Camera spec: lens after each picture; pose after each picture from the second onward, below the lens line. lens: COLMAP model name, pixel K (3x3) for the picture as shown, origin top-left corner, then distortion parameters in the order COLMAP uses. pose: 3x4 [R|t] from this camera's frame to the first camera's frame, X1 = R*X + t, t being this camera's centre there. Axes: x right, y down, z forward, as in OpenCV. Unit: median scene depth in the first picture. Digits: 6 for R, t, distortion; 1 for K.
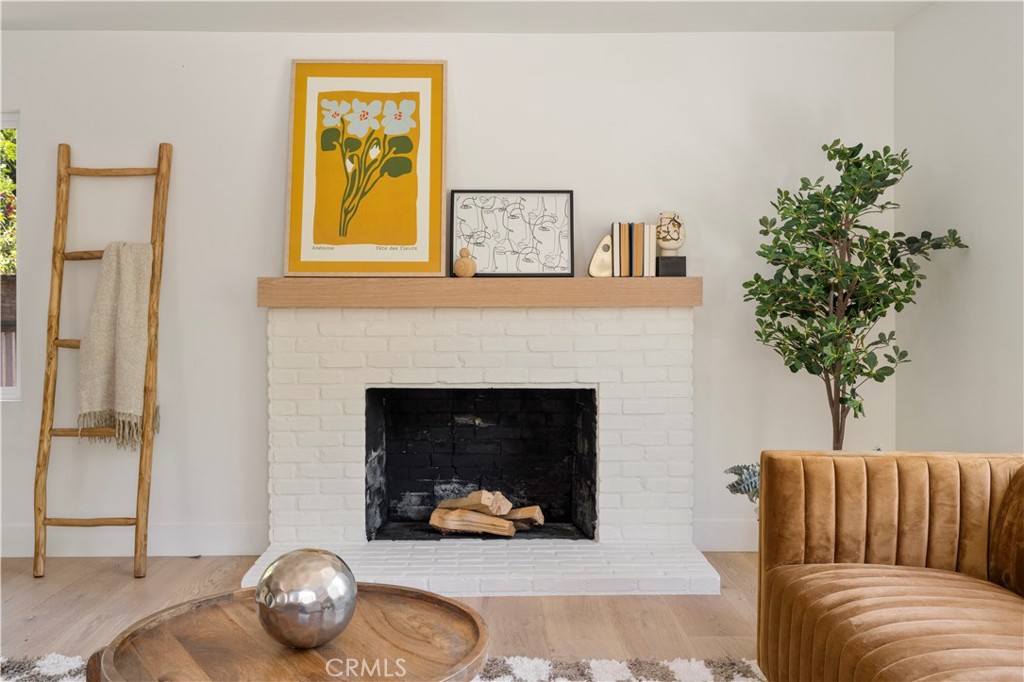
lens RADIAL K [[929.1, 0, 509.9], [0, 929.1, 302.9], [0, 0, 1]] dist [0.011727, 0.003614]
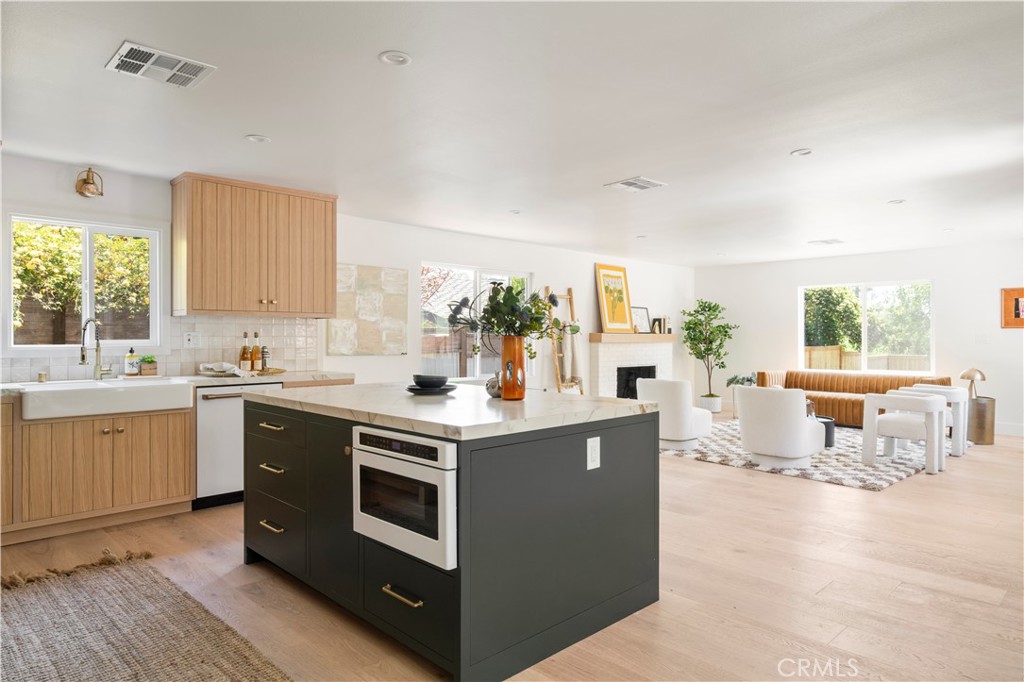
lens RADIAL K [[627.8, 0, 511.3], [0, 627.8, 338.5], [0, 0, 1]] dist [0.000035, 0.000243]
pose [[0.727276, 0.001640, 0.686344, -1.920569], [-0.002891, 0.999996, 0.000673, -0.008937], [-0.686340, -0.002474, 0.727277, -0.340150]]
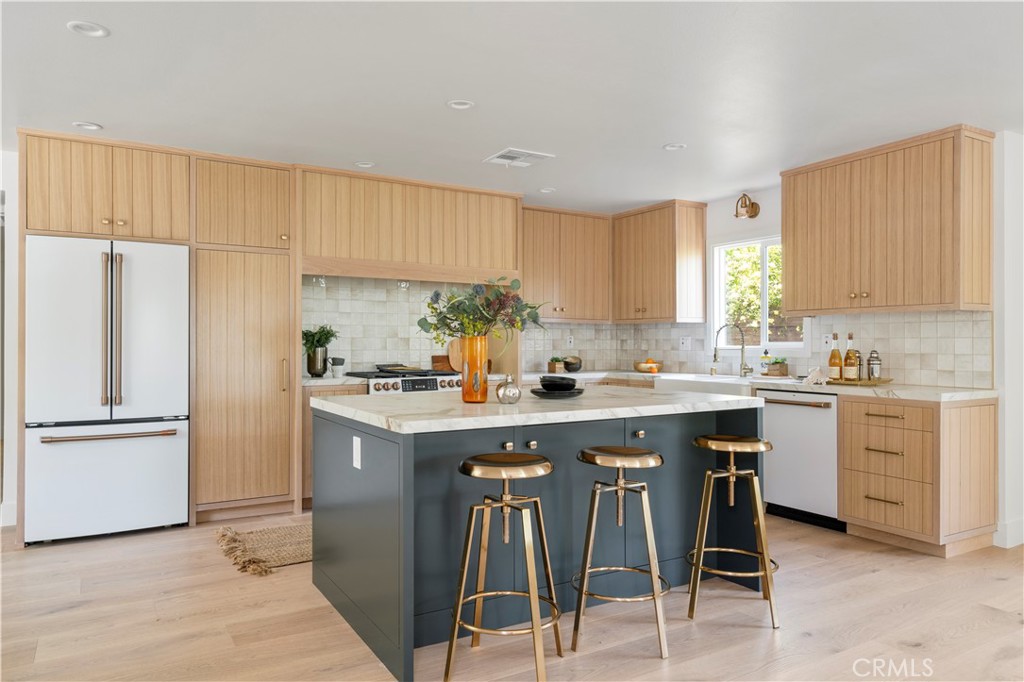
lens RADIAL K [[700.8, 0, 511.7], [0, 700.8, 341.9], [0, 0, 1]] dist [0.003767, 0.001158]
pose [[0.498686, 0.002037, -0.866780, 2.053557], [-0.000587, 0.999998, 0.002012, -0.001335], [0.866782, -0.000494, 0.498686, 0.281533]]
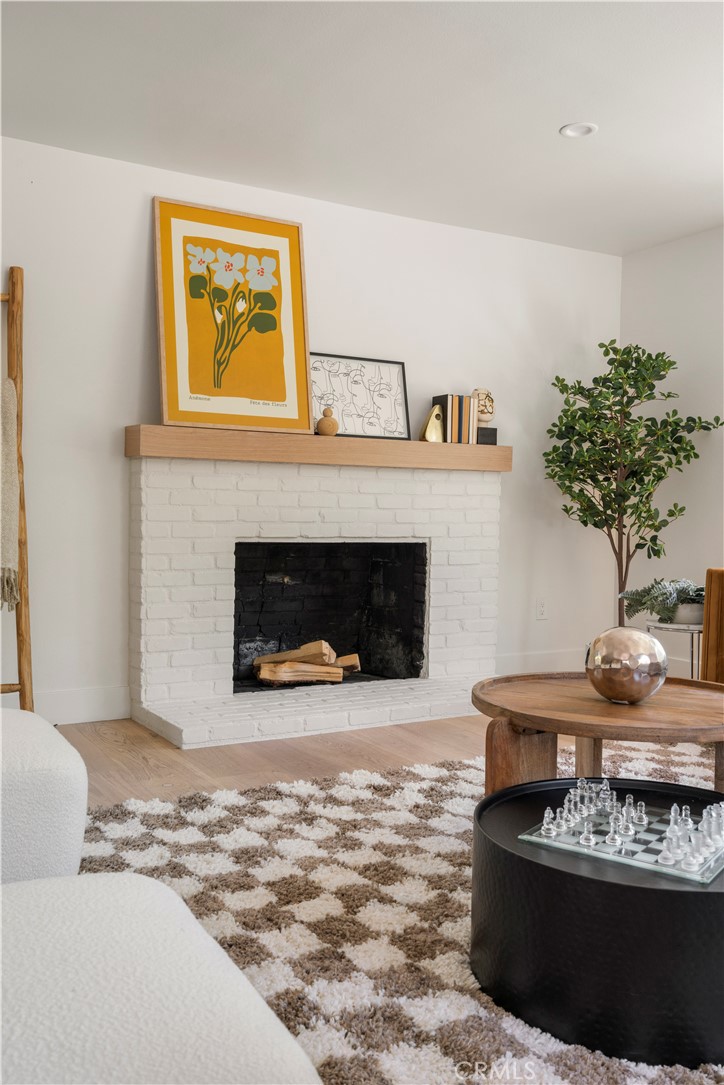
lens RADIAL K [[946.7, 0, 362.4], [0, 946.7, 547.5], [0, 0, 1]] dist [0.010676, 0.000924]
pose [[0.878304, -0.003752, 0.478087, -0.521528], [-0.016704, 0.999118, 0.038528, 0.055748], [-0.477810, -0.041826, 0.877467, 0.038473]]
